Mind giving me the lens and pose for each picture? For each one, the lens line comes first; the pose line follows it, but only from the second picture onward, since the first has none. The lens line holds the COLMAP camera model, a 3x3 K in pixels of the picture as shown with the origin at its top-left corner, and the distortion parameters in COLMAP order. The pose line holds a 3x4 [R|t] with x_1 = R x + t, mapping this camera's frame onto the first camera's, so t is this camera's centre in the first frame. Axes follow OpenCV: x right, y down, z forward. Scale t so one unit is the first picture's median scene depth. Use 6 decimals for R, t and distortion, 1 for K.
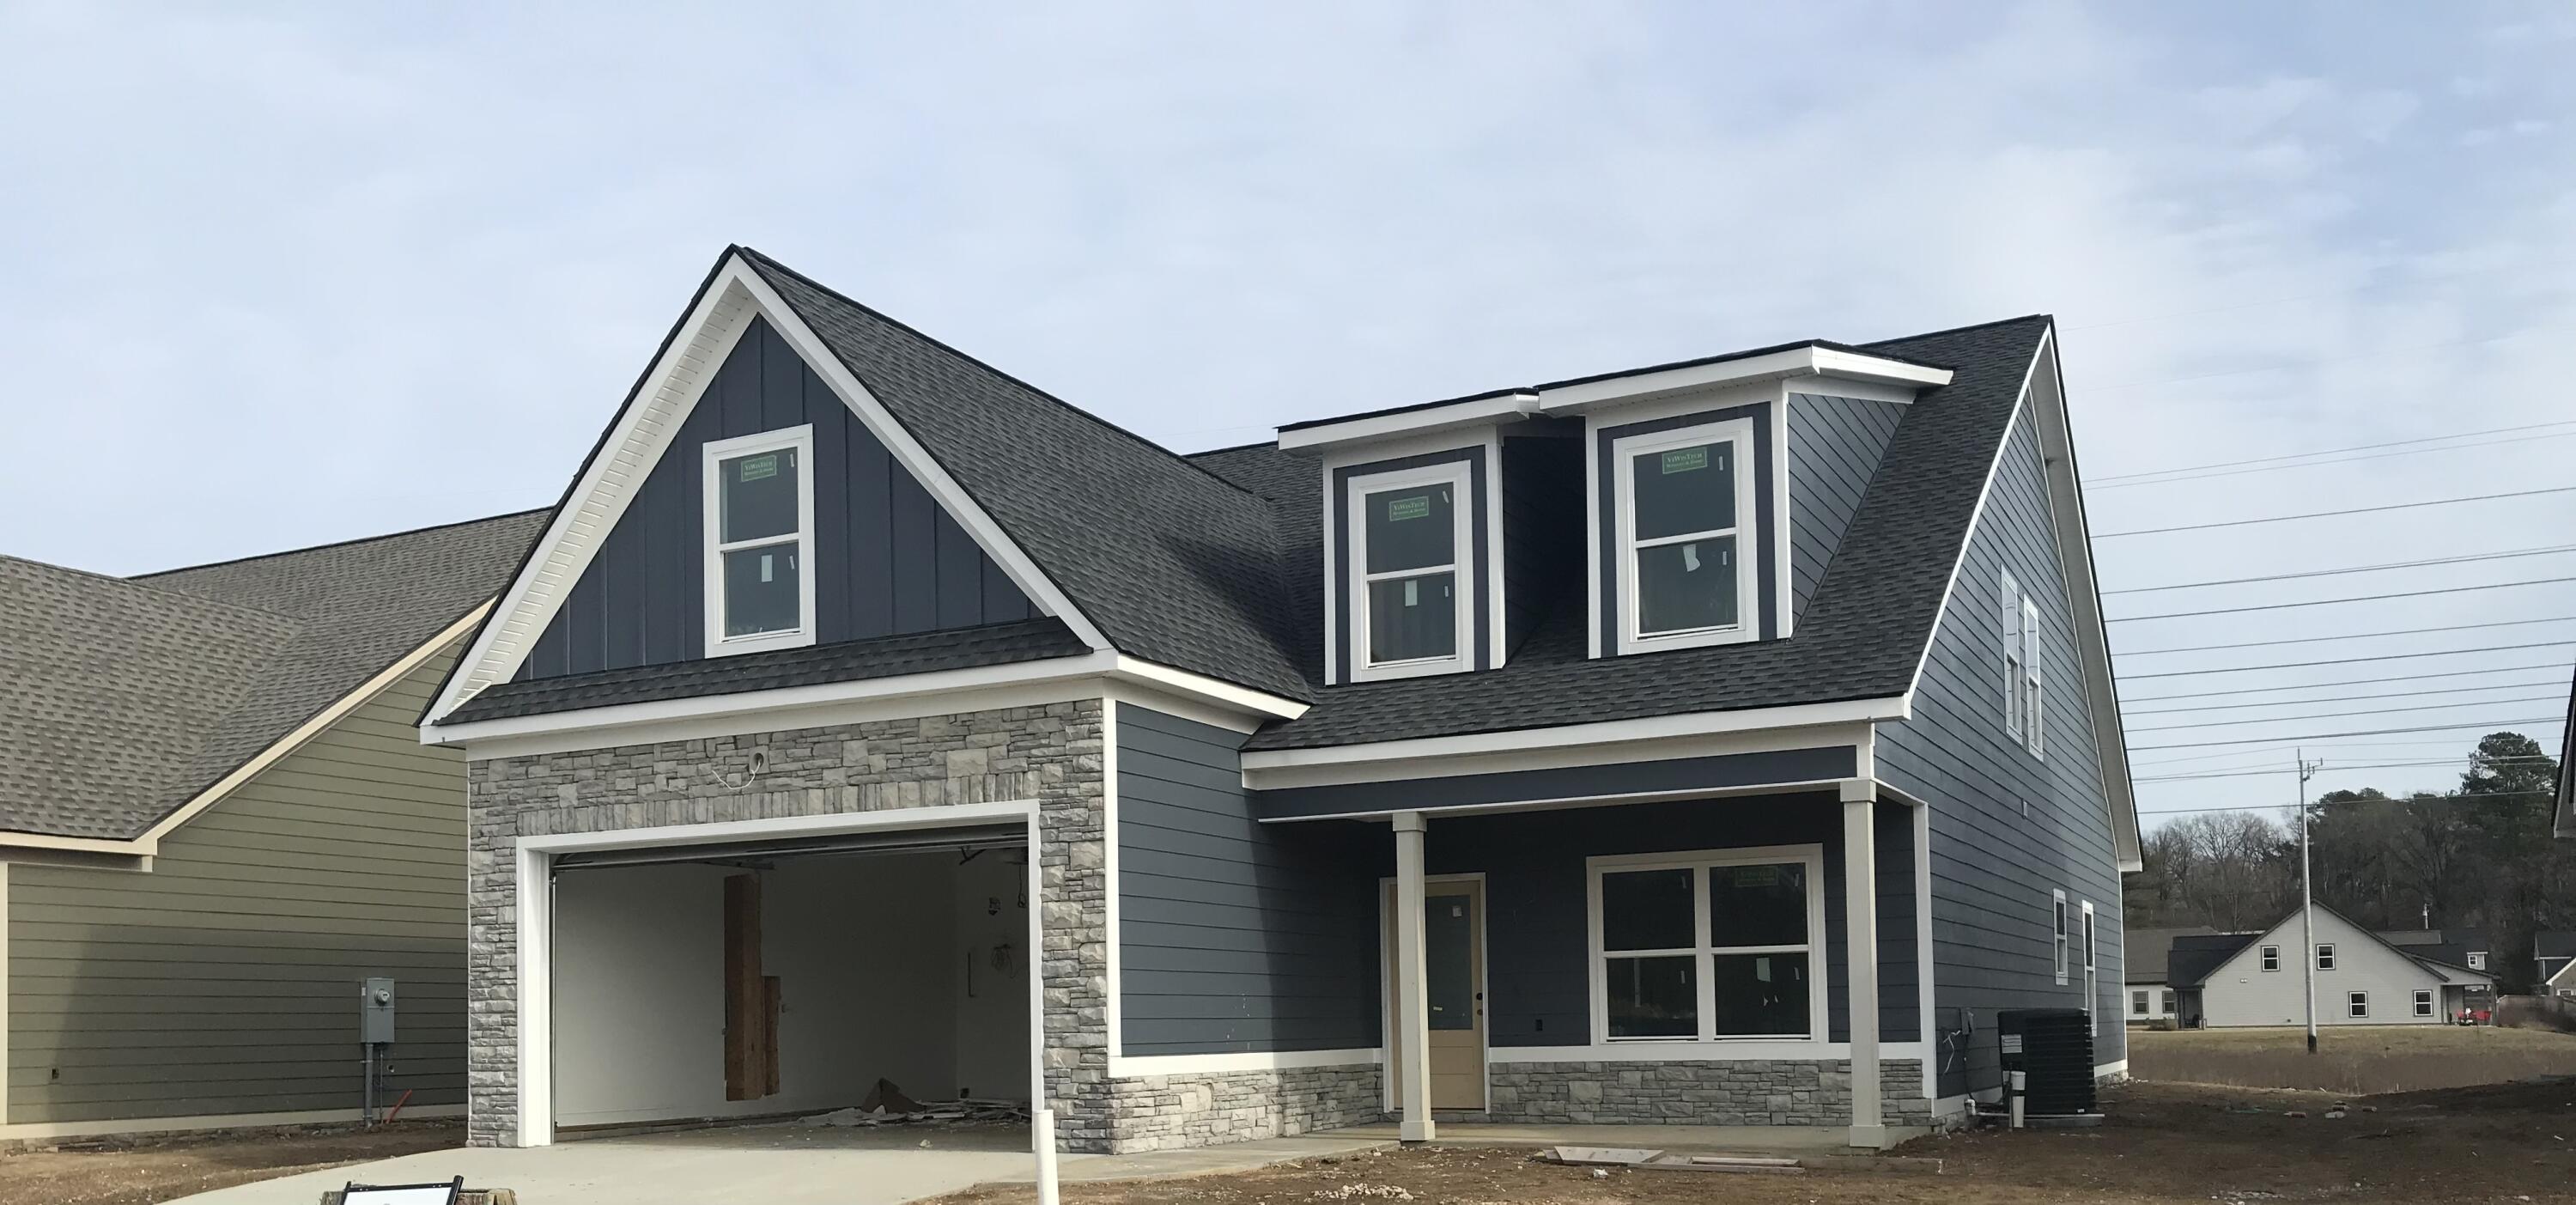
lens RADIAL K [[2080.4, 0, 1323.5], [0, 2080.4, 967.6], [0, 0, 1]] dist [0.036942, -0.010600]
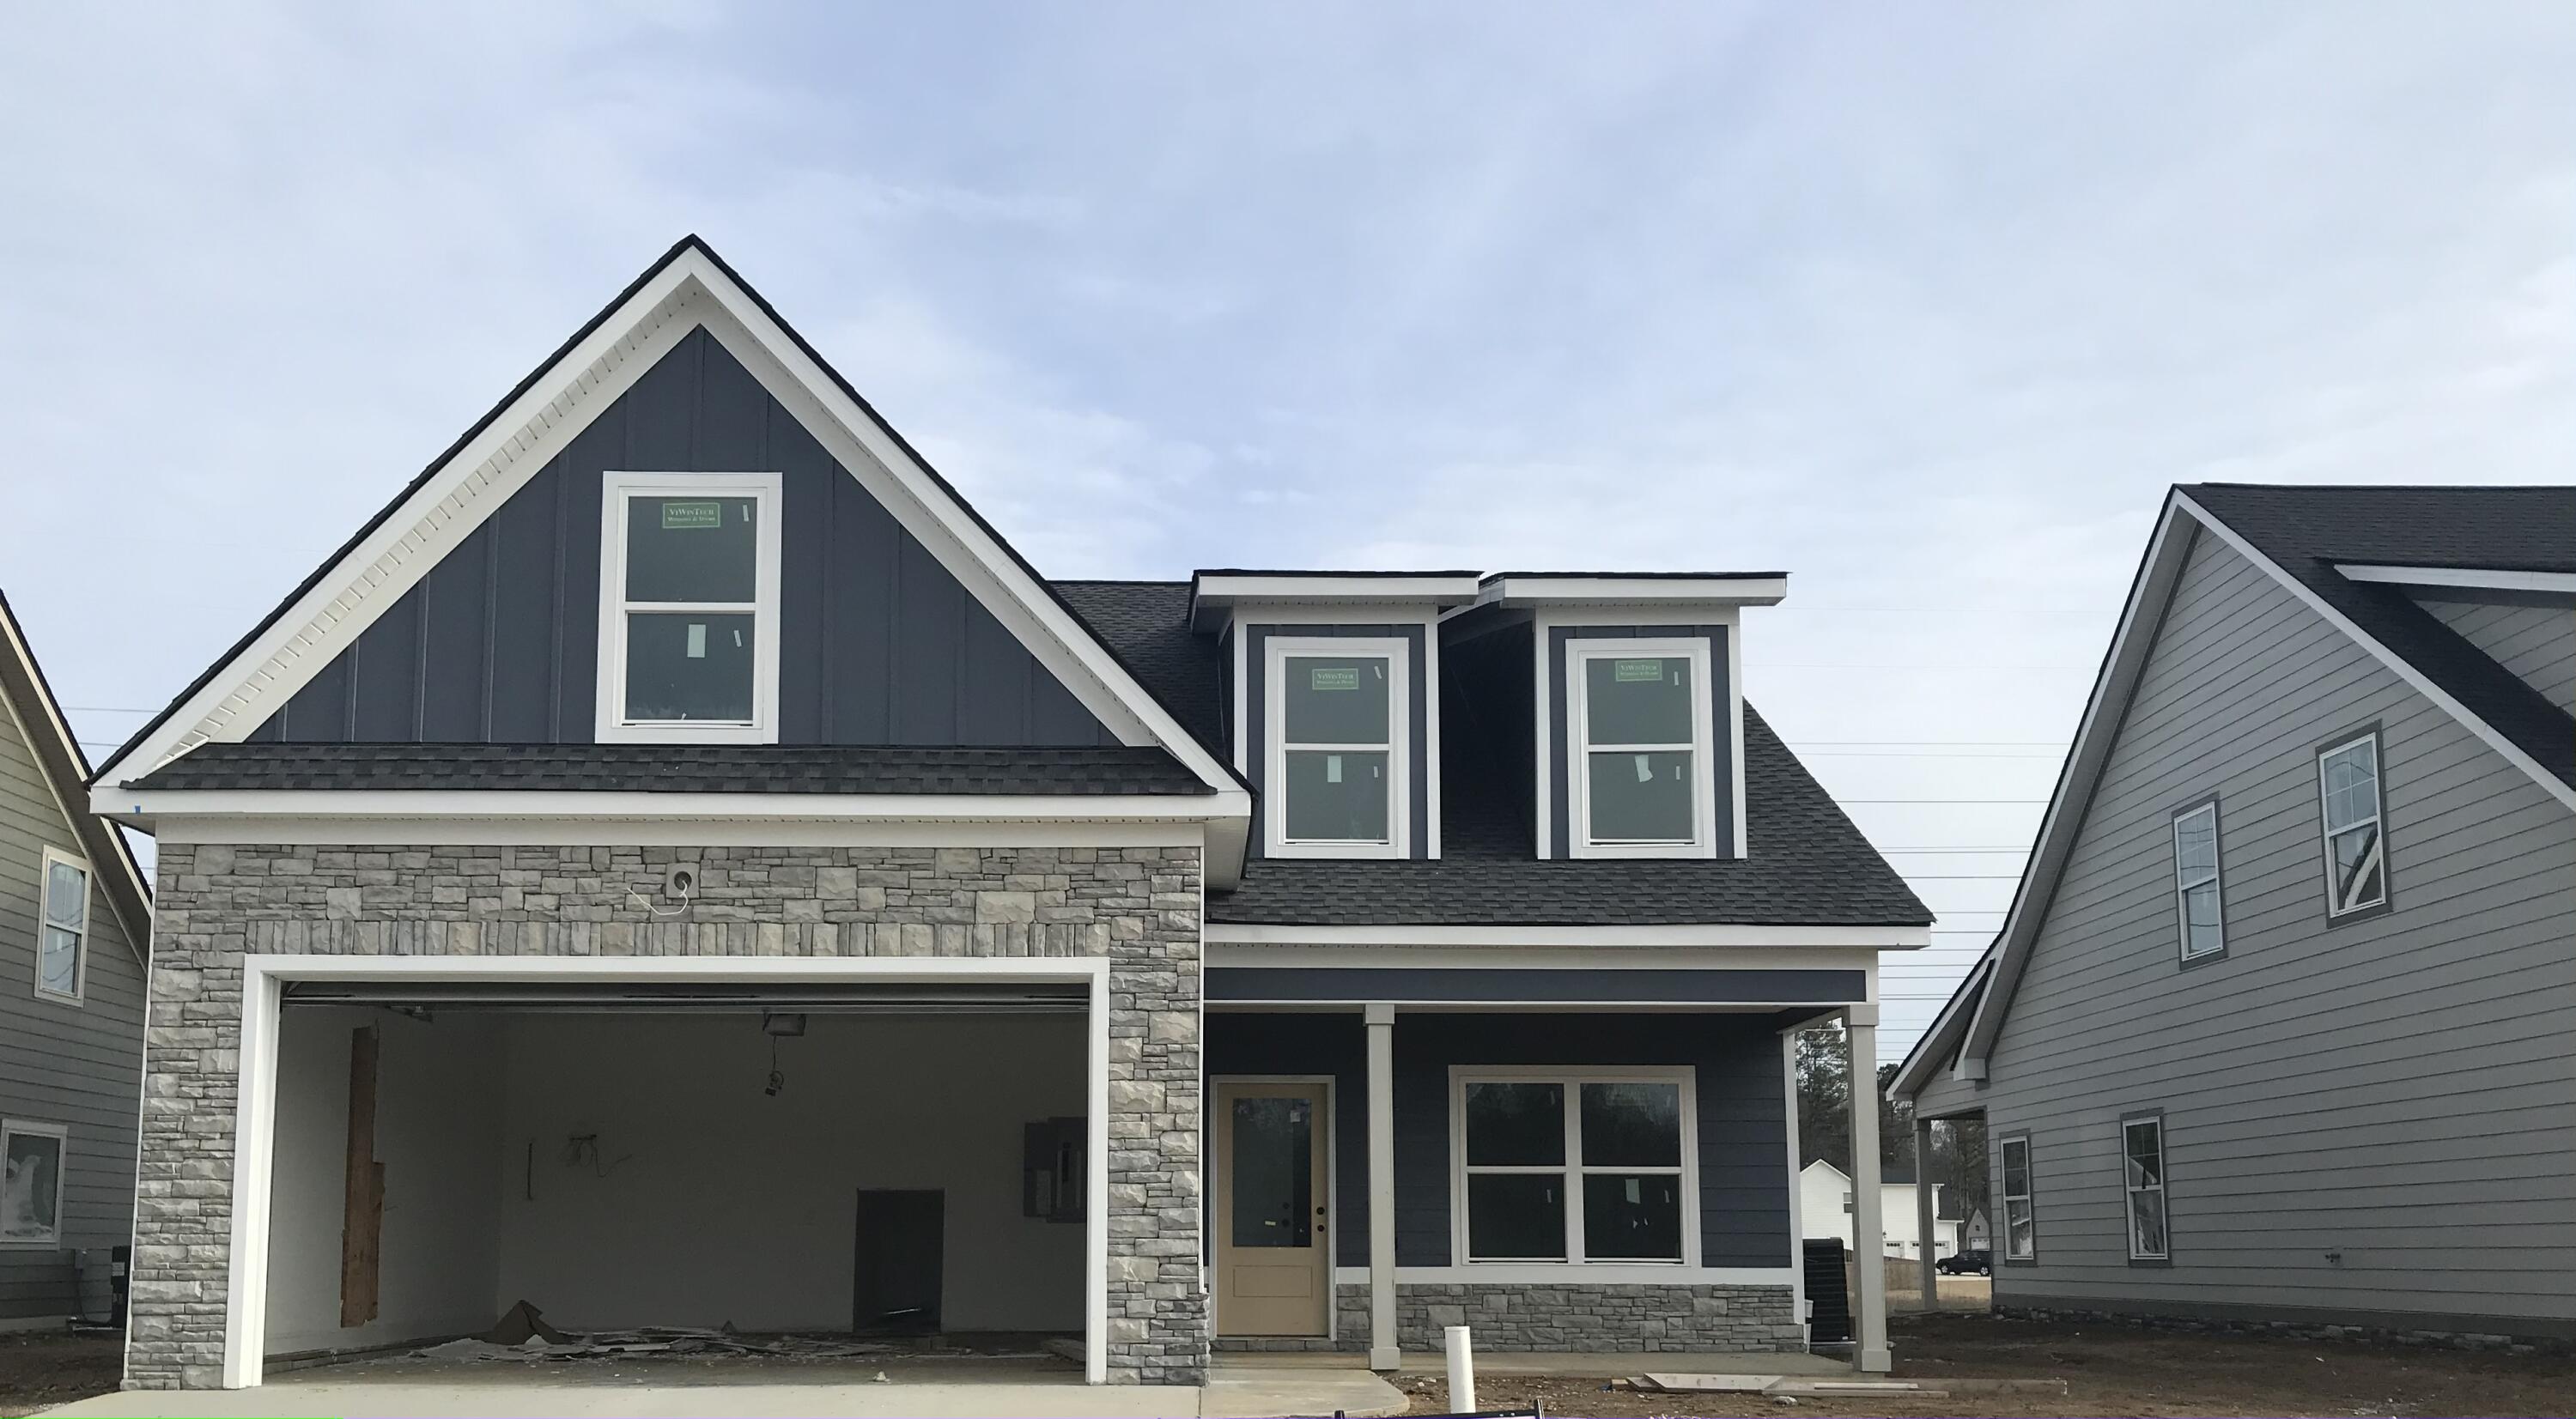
lens RADIAL K [[2145.2, 0, 1218.1], [0, 2145.2, 1011.9], [0, 0, 1]] dist [0.046159, -0.046848]
pose [[0.888327, 0.068840, 0.454022, -0.440680], [-0.028170, 0.995007, -0.095748, 0.020060], [-0.458346, 0.072266, 0.885831, 0.195505]]
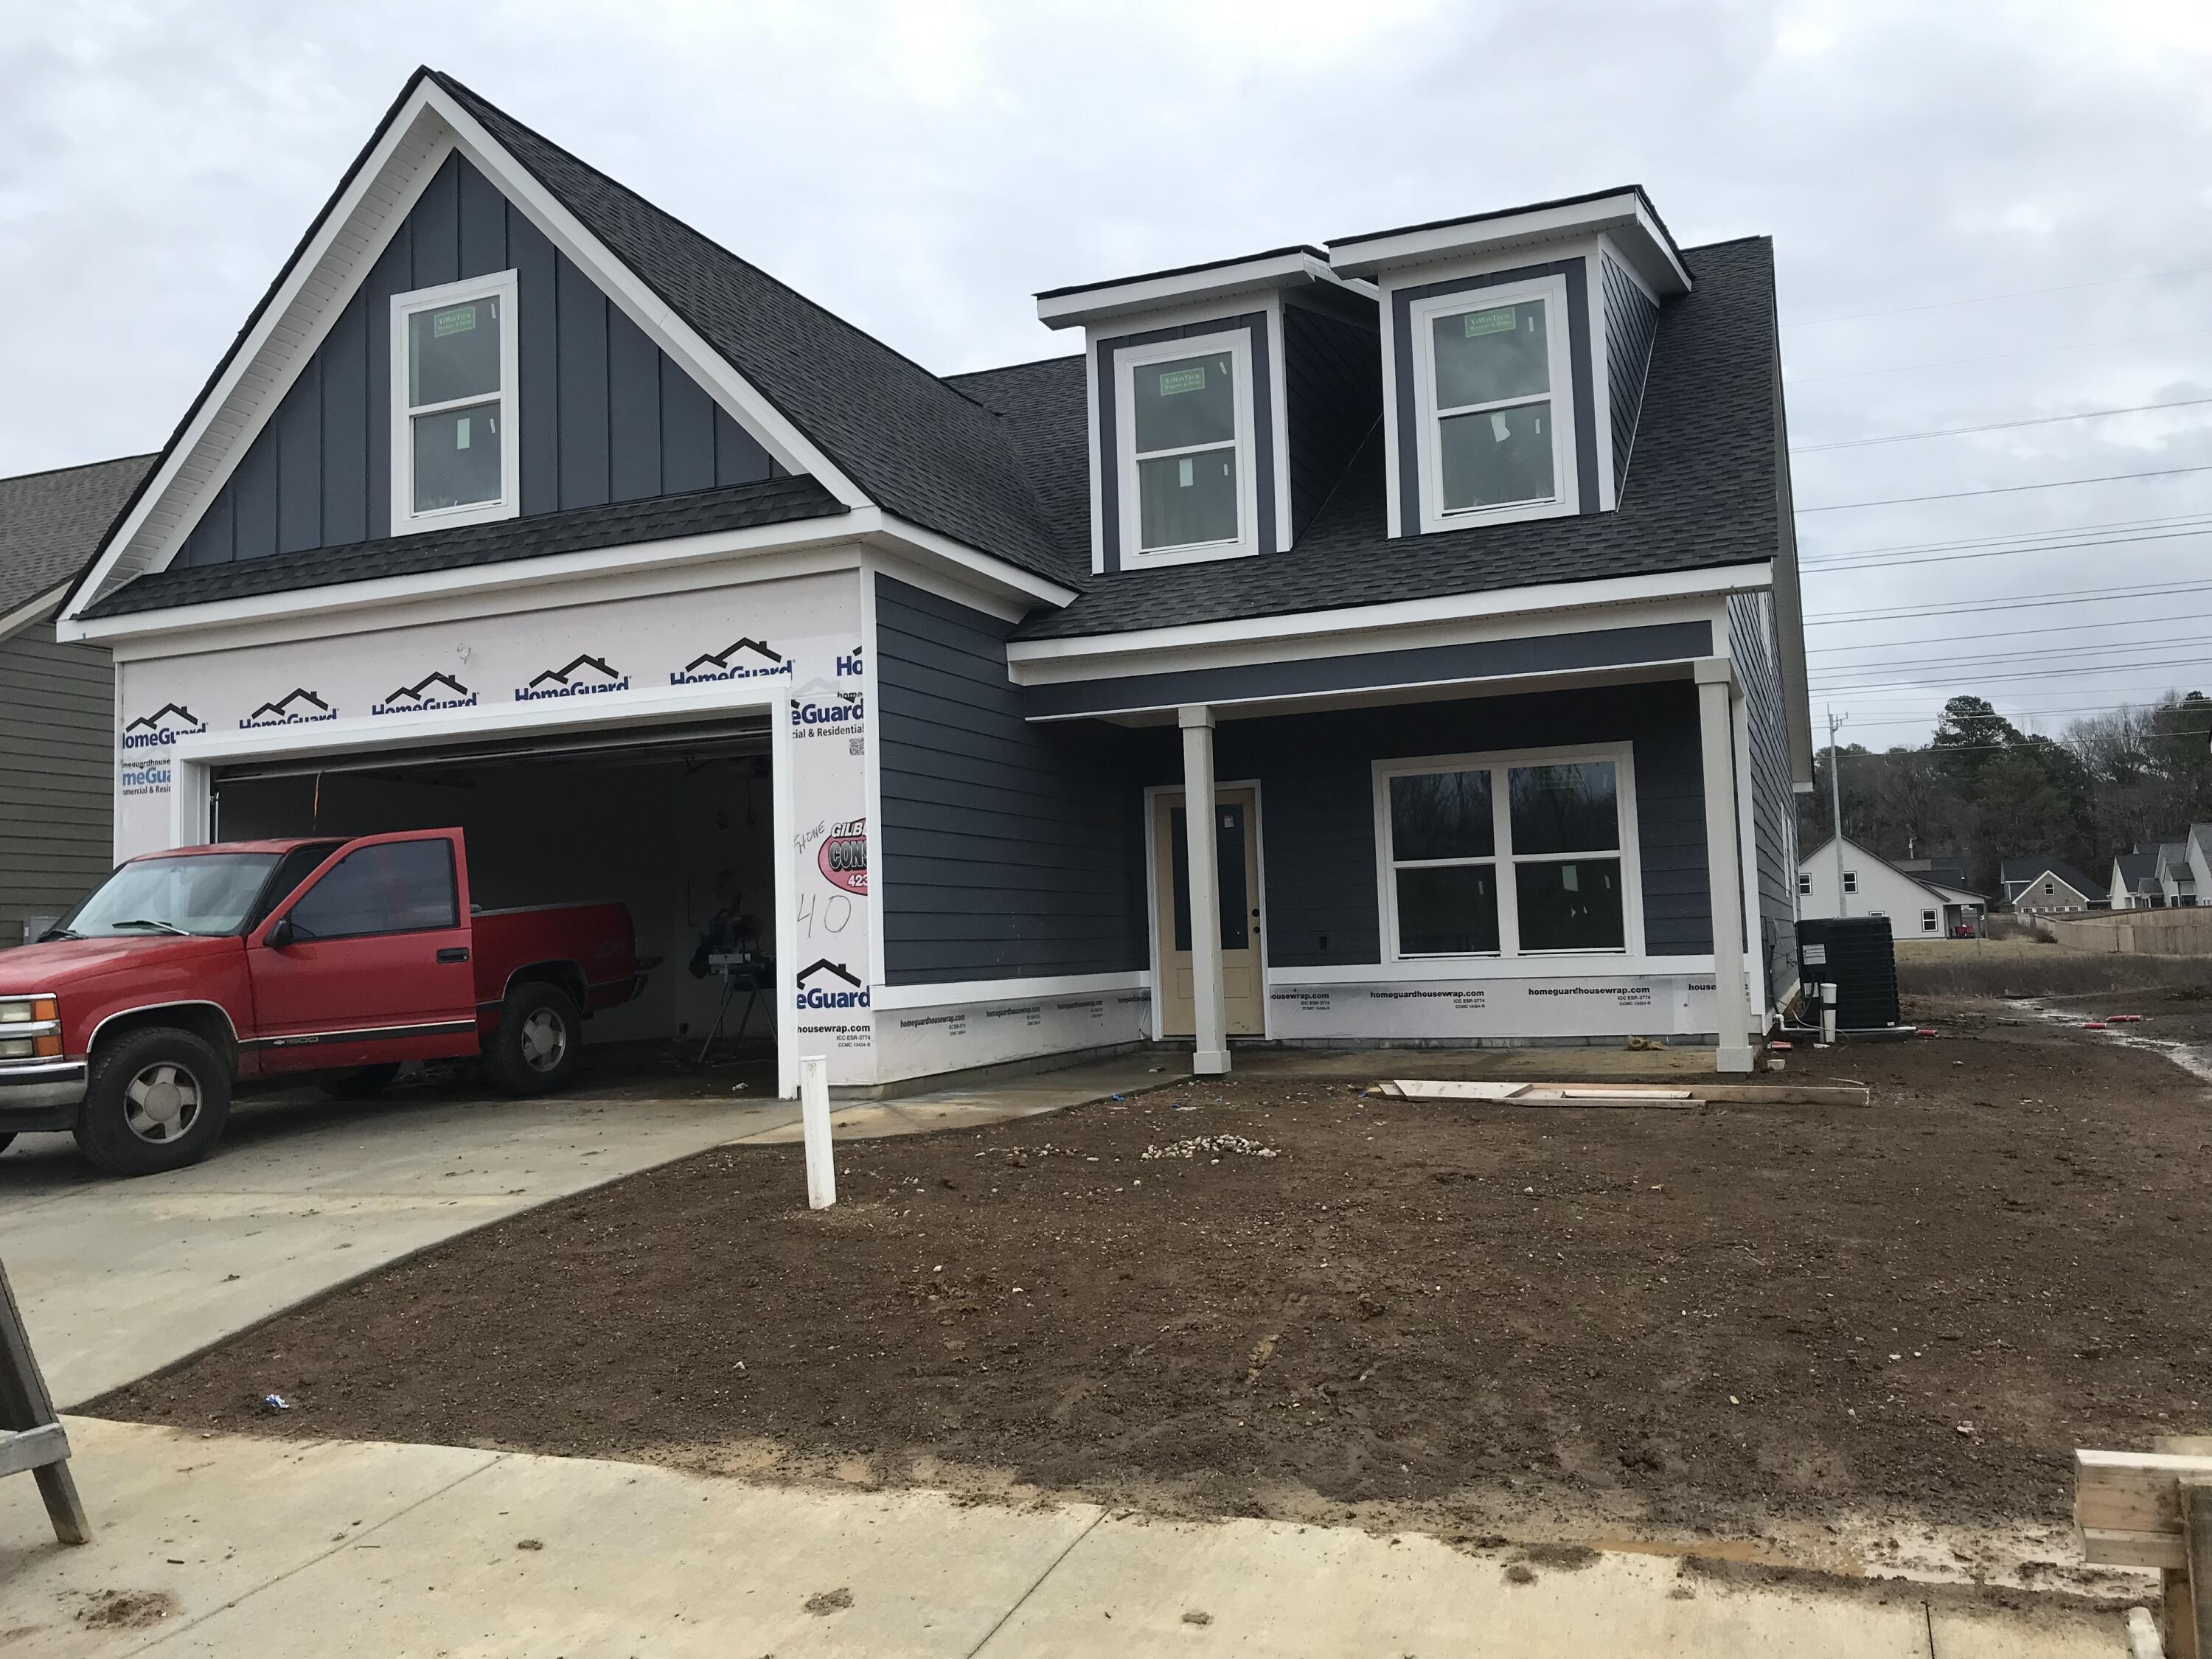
lens RADIAL K [[1792.4, 0, 1122.9], [0, 1792.4, 818.8], [0, 0, 1]] dist [0.016408, 0.008338]
pose [[0.996746, -0.011181, 0.079828, -0.051648], [0.015015, 0.998754, -0.047591, 0.009942], [-0.079196, 0.048635, 0.995672, 0.229781]]
